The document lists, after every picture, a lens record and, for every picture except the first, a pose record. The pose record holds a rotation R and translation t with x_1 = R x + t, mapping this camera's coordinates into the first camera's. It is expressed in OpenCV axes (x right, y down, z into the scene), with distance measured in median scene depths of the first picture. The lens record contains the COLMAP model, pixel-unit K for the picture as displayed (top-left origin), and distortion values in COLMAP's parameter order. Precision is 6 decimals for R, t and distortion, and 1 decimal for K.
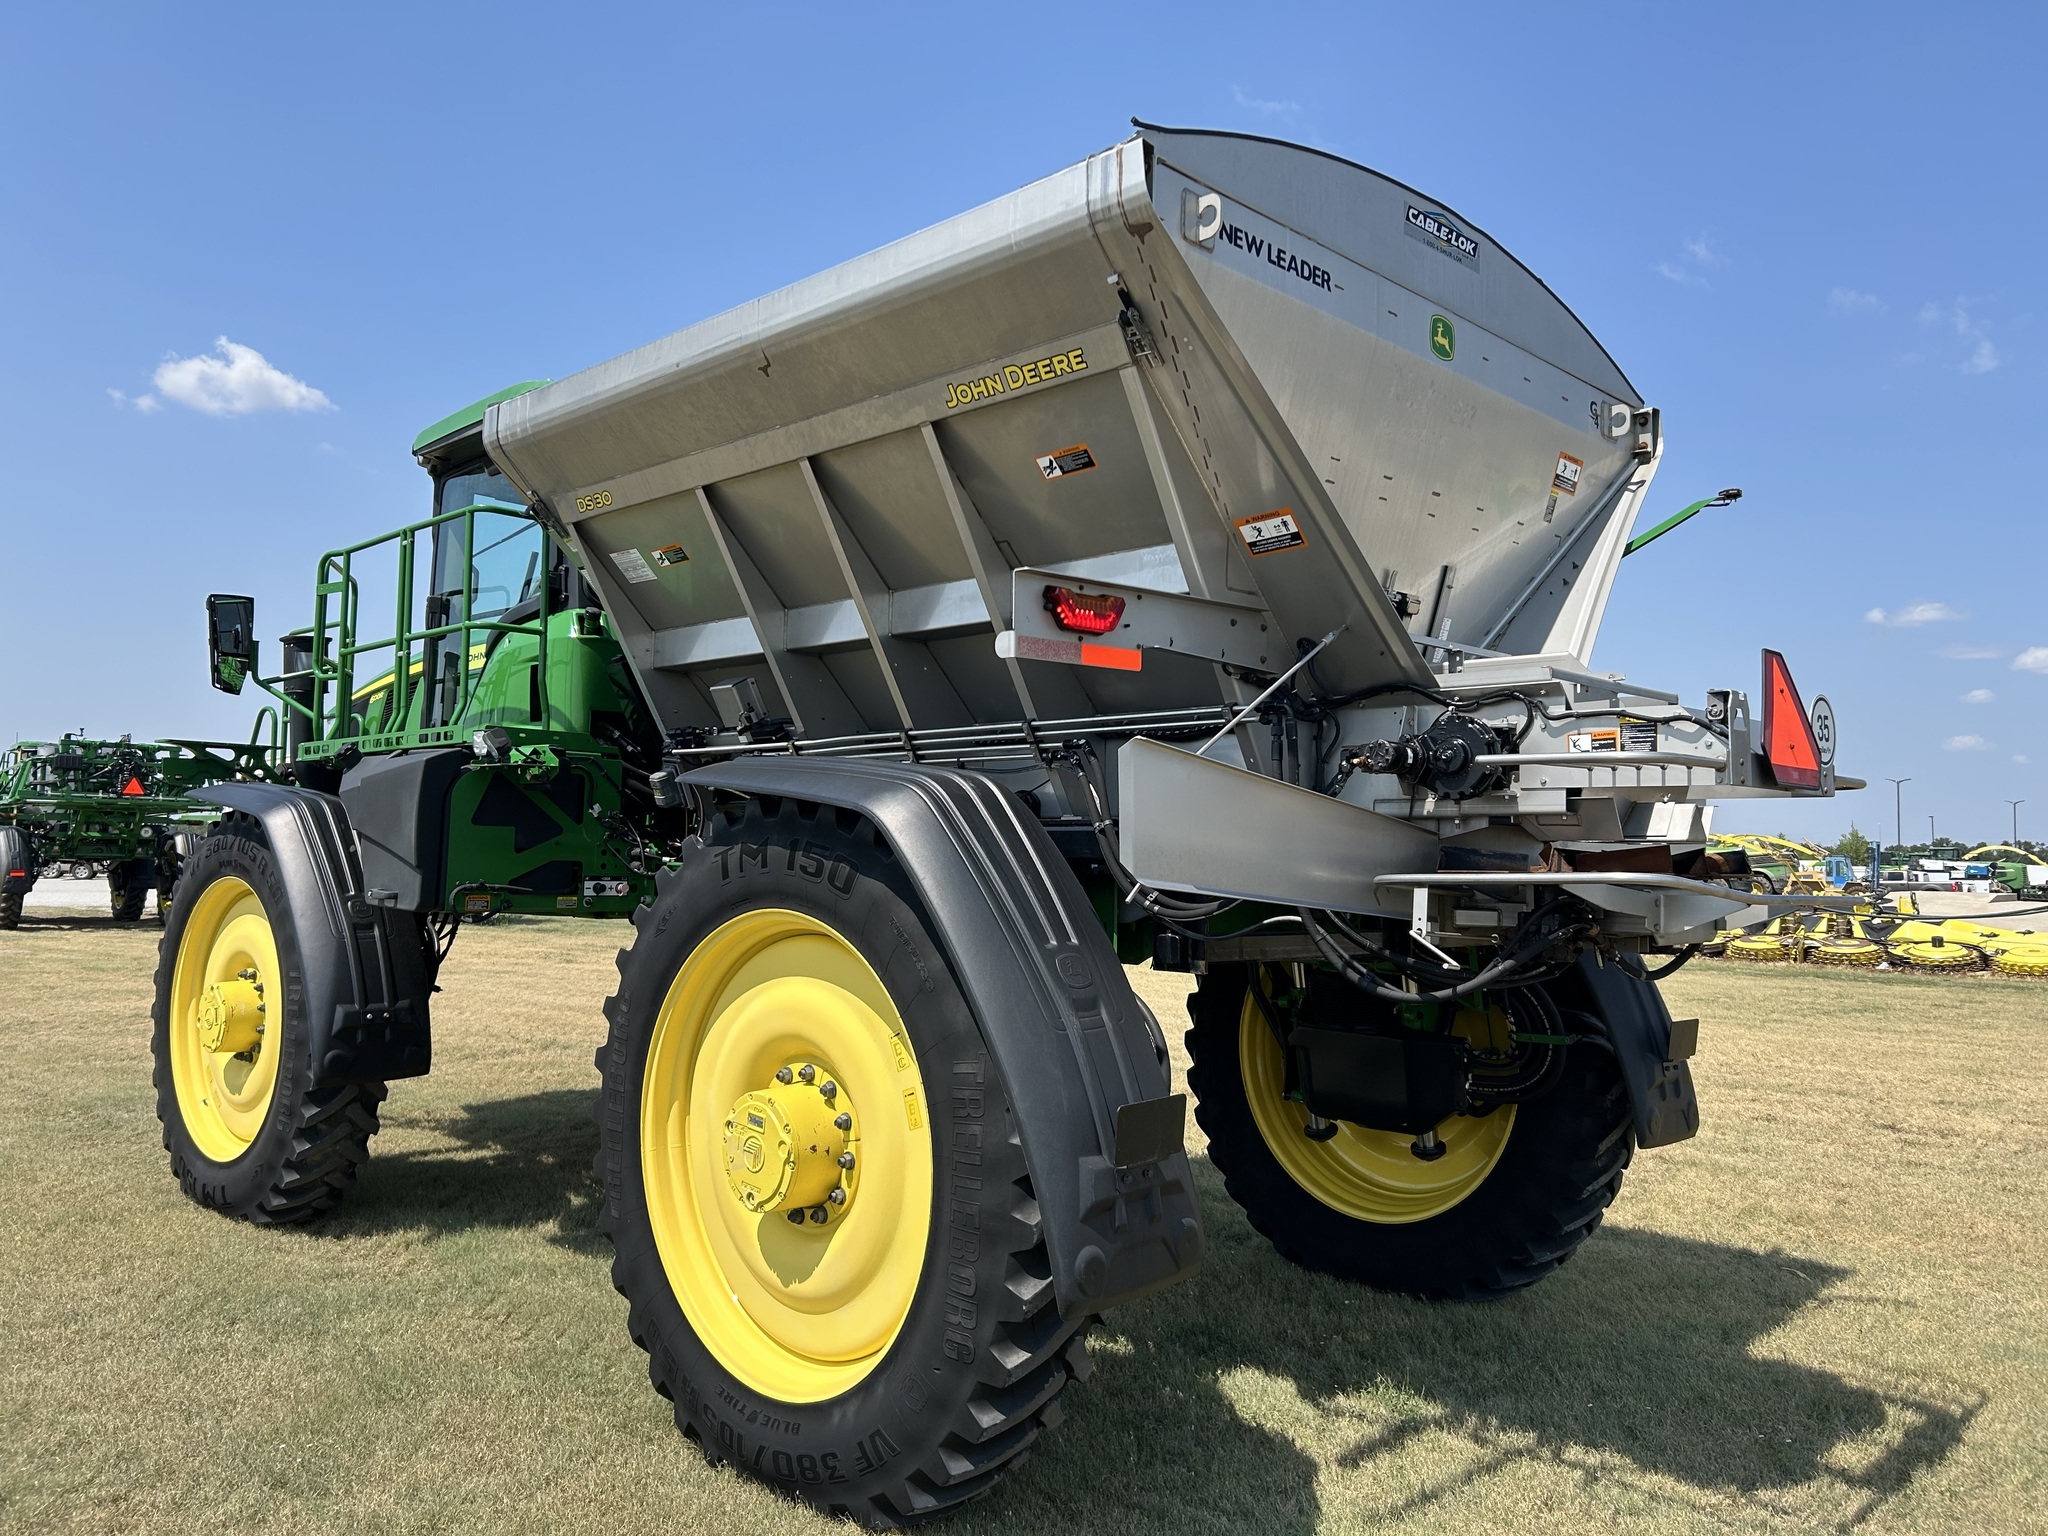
lens RADIAL K [[1564.3, 0, 1020.0], [0, 1564.3, 767.1], [0, 0, 1]] dist [0.031186, -0.023779]
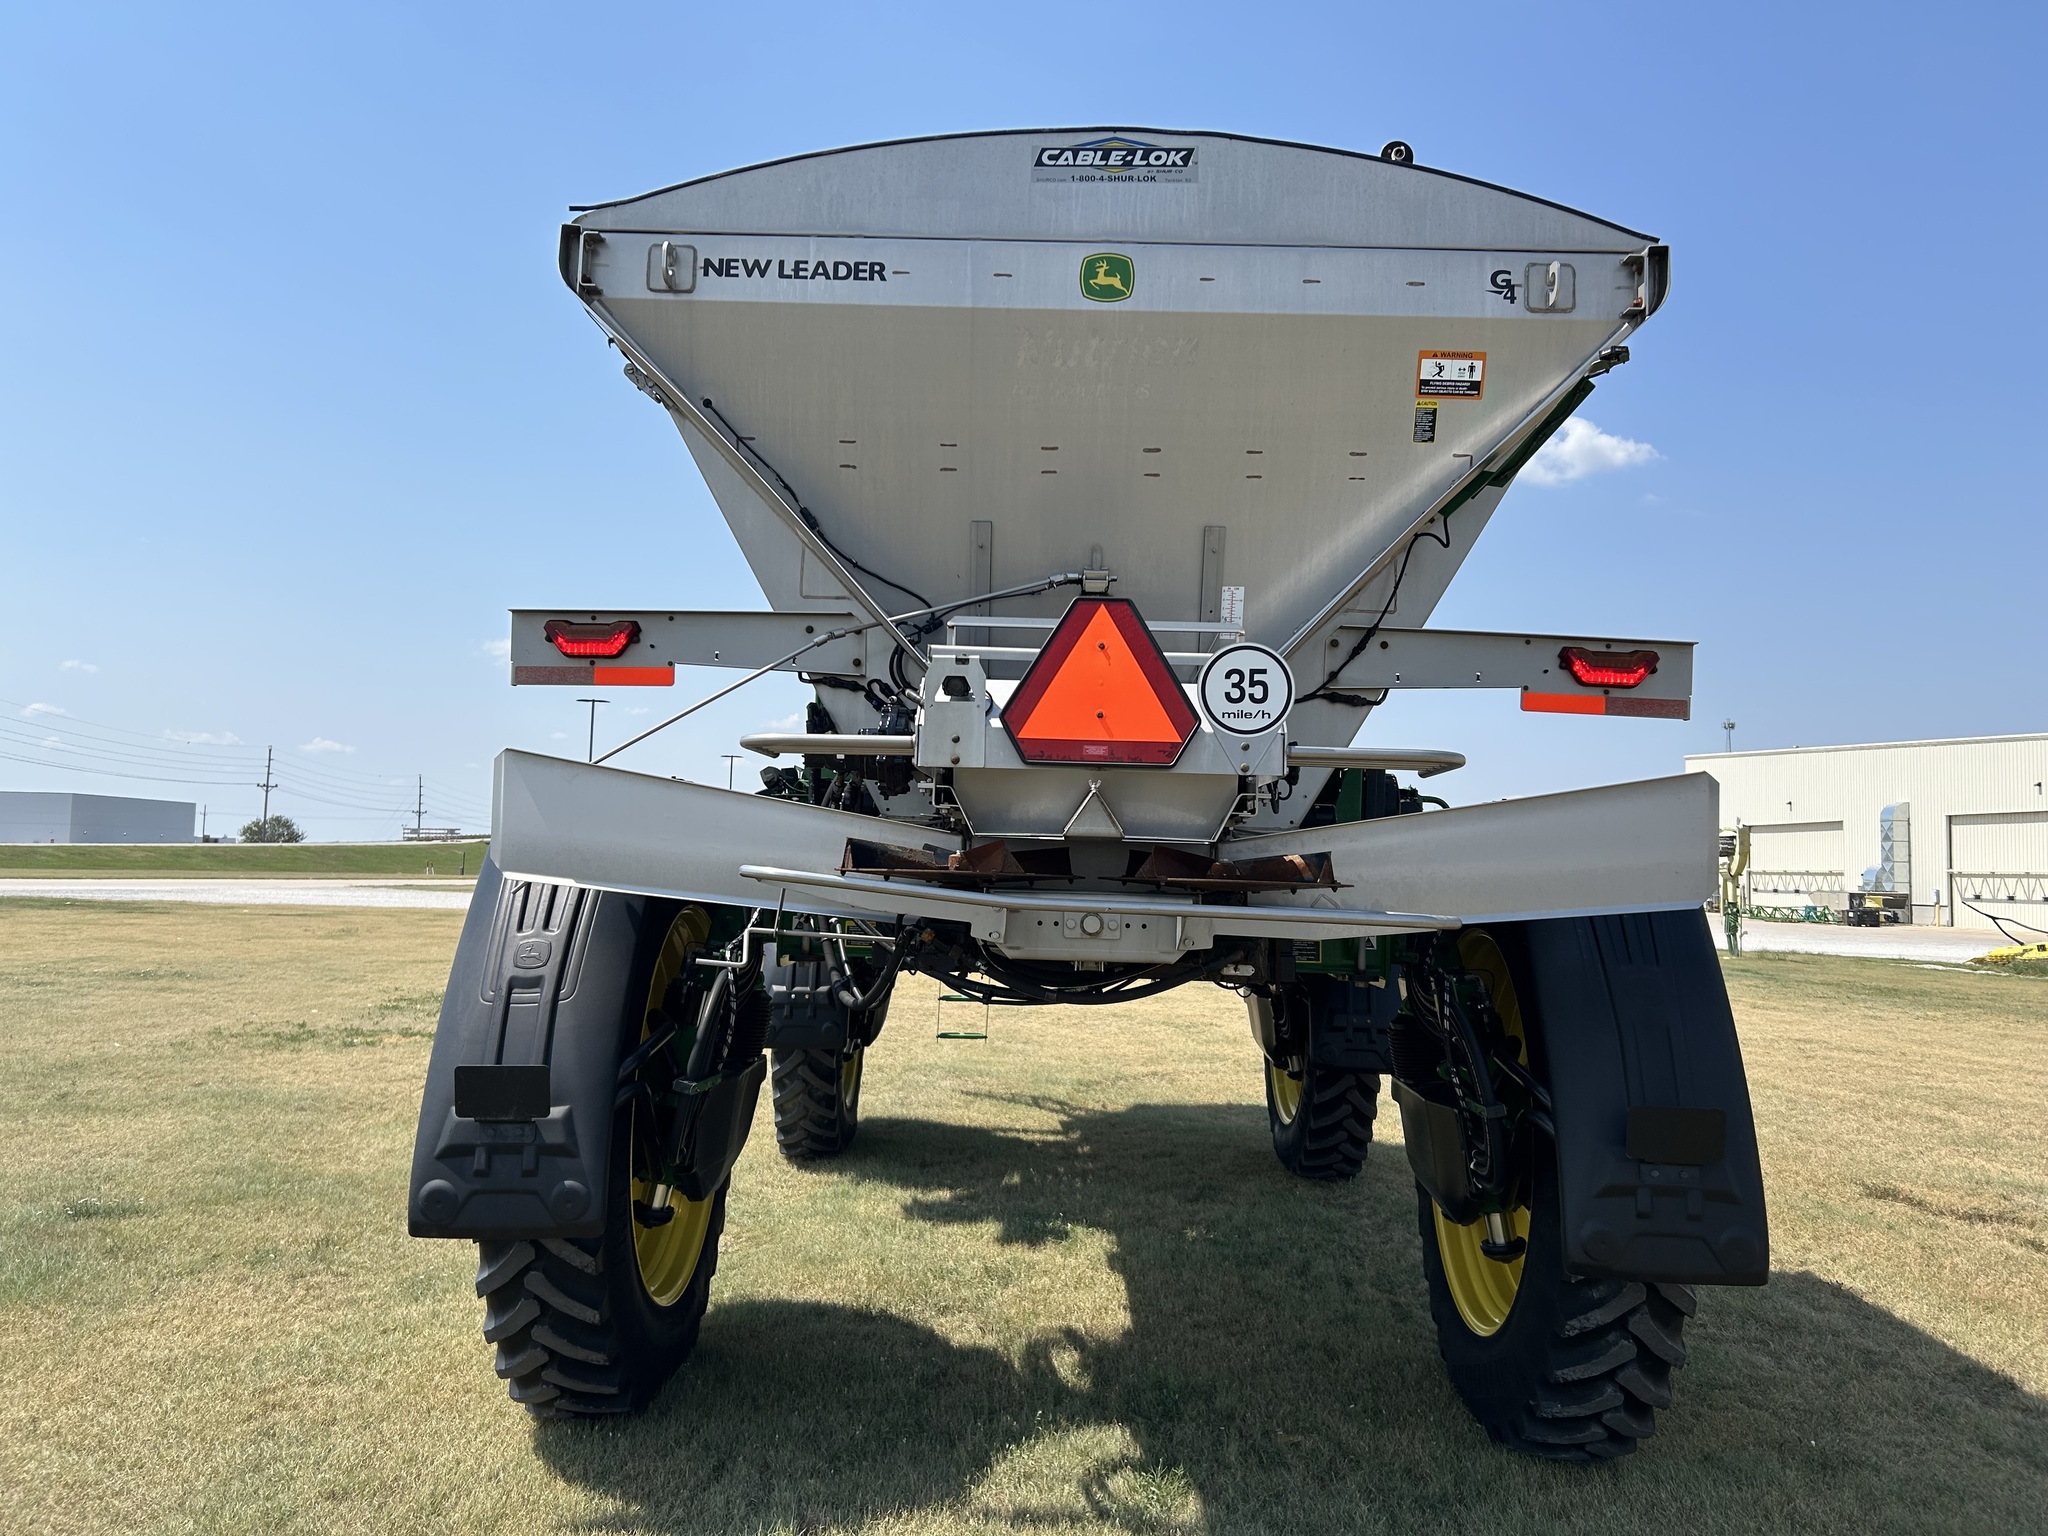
lens RADIAL K [[1564.3, 0, 1018.4], [0, 1564.3, 767.0], [0, 0, 1]] dist [0.031186, -0.023779]
pose [[0.678575, -0.044538, -0.733180, 0.868827], [0.023305, 0.998963, -0.039114, 0.036315], [0.734161, 0.009455, 0.678909, 0.363136]]
